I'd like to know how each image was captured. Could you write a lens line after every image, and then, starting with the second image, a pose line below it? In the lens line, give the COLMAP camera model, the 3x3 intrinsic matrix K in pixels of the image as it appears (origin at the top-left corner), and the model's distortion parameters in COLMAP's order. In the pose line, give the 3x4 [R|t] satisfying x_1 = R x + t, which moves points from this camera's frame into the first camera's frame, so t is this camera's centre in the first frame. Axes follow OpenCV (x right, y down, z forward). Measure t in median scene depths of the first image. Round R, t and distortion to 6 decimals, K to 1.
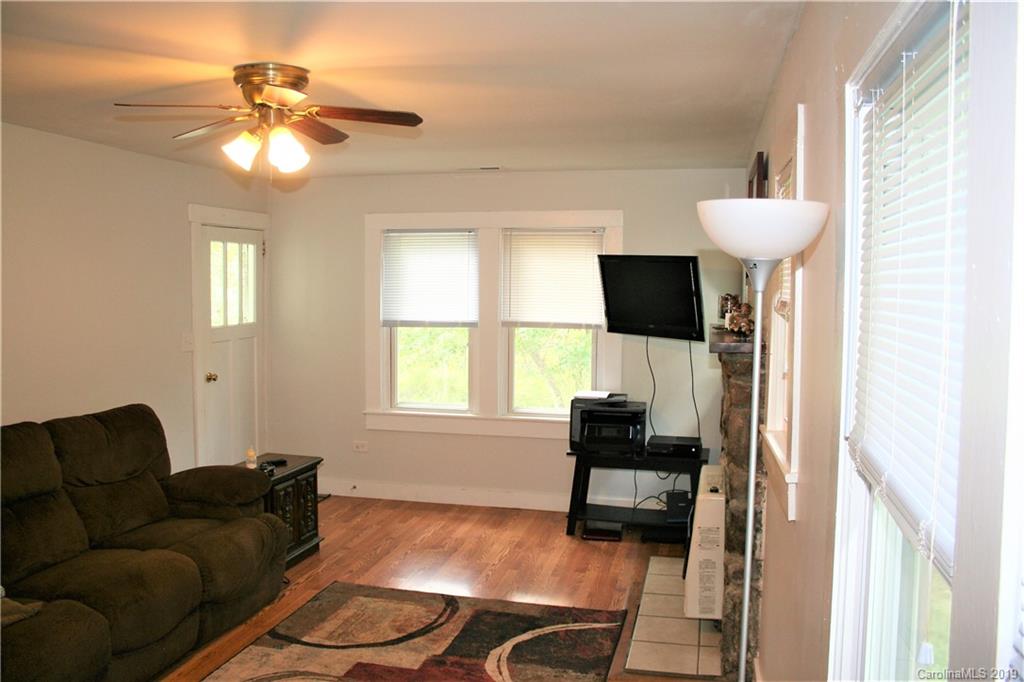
lens RADIAL K [[838.3, 0, 512.0], [0, 838.3, 341.0], [0, 0, 1]] dist [-0.158236, 0.125116]
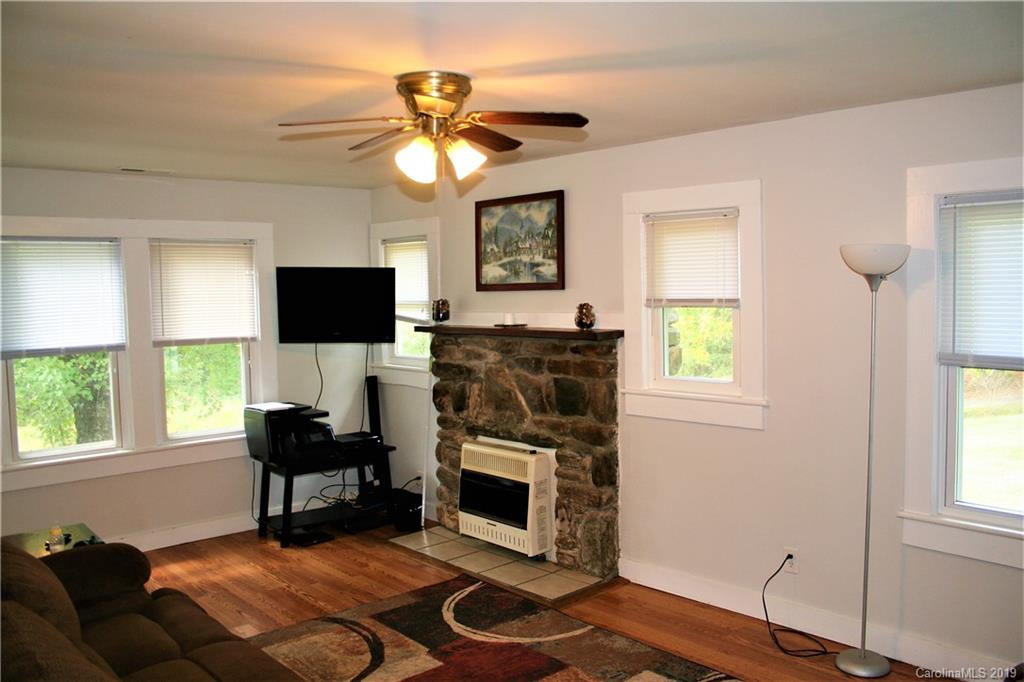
lens RADIAL K [[838.3, 0, 512.0], [0, 838.3, 341.0], [0, 0, 1]] dist [-0.158236, 0.125116]
pose [[0.567858, -0.070383, 0.820112, -0.738440], [0.079581, 0.996365, 0.030406, -0.028467], [-0.819271, 0.047999, 0.571395, 0.257532]]
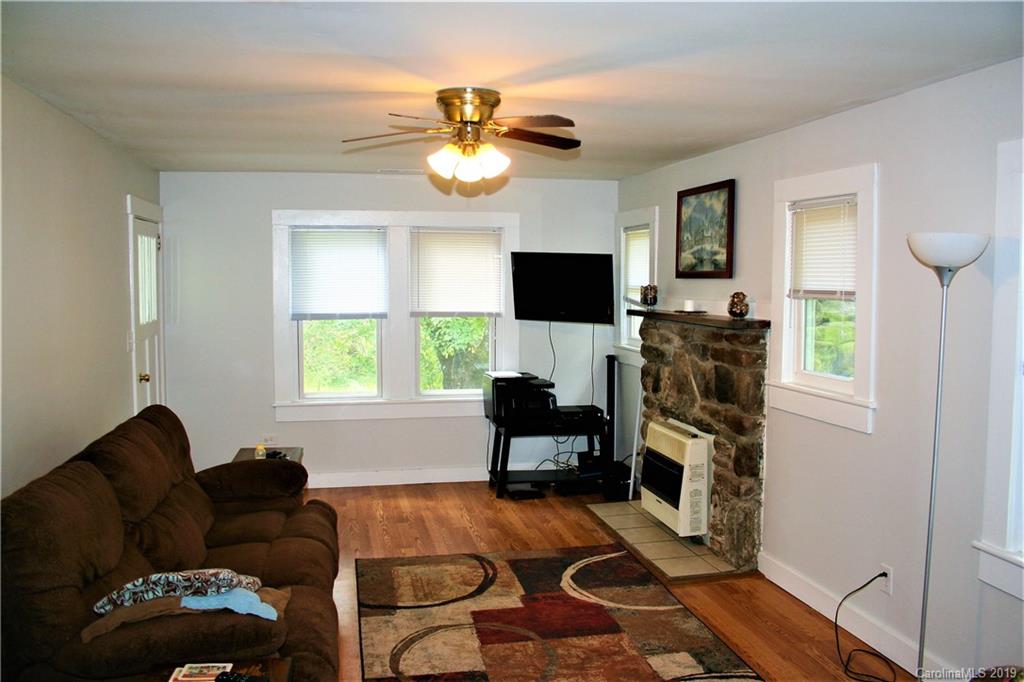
lens RADIAL K [[838.3, 0, 512.0], [0, 838.3, 341.0], [0, 0, 1]] dist [-0.158236, 0.125116]
pose [[0.902633, -0.036489, 0.428861, -0.516207], [0.032134, 0.999332, 0.017394, -0.001154], [-0.429209, -0.001919, 0.903203, -0.051686]]
